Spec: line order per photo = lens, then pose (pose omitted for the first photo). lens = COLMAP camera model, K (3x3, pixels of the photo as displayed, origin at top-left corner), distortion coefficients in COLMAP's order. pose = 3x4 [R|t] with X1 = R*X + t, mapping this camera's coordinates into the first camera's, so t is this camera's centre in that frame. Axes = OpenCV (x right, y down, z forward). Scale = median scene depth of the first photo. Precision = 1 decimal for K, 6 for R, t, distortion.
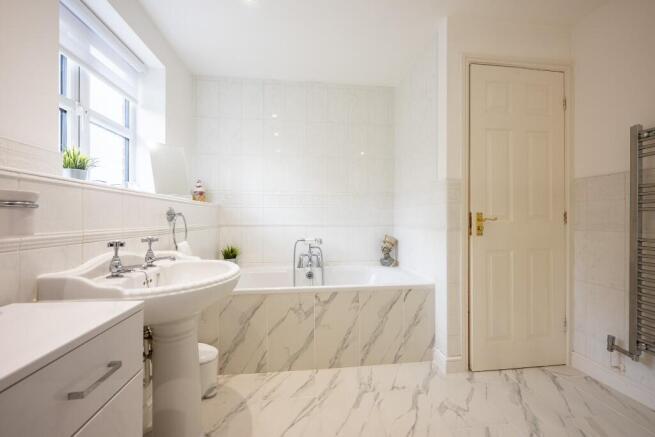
lens RADIAL K [[259.2, 0, 331.4], [0, 259.2, 219.1], [0, 0, 1]] dist [-0.001209, 0.000530]
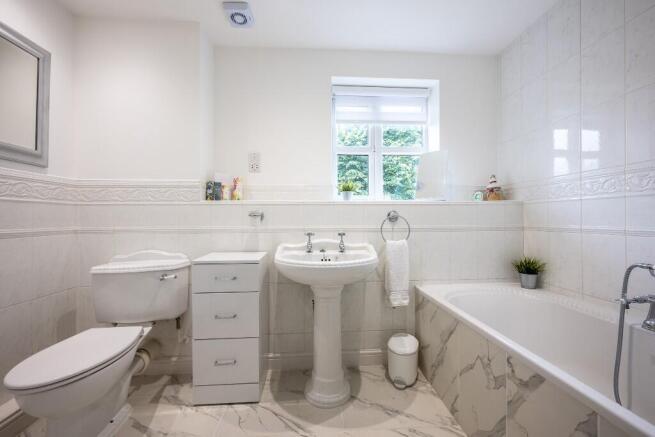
lens RADIAL K [[259.2, 0, 328.8], [0, 259.2, 218.1], [0, 0, 1]] dist [-0.001209, 0.000530]
pose [[-0.062213, -0.007005, -0.998038, 0.516242], [0.004166, 0.999965, -0.007278, -0.002000], [0.998054, -0.004611, -0.062182, 0.656975]]
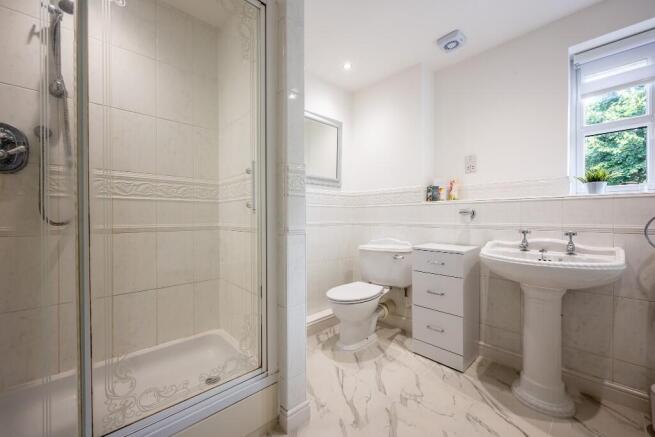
lens RADIAL K [[259.2, 0, 326.8], [0, 259.2, 217.5], [0, 0, 1]] dist [-0.001209, 0.000530]
pose [[-0.813407, -0.004167, -0.581680, 0.674732], [-0.003058, 0.999991, -0.002888, 0.003669], [0.581686, -0.000570, -0.813413, 0.866569]]
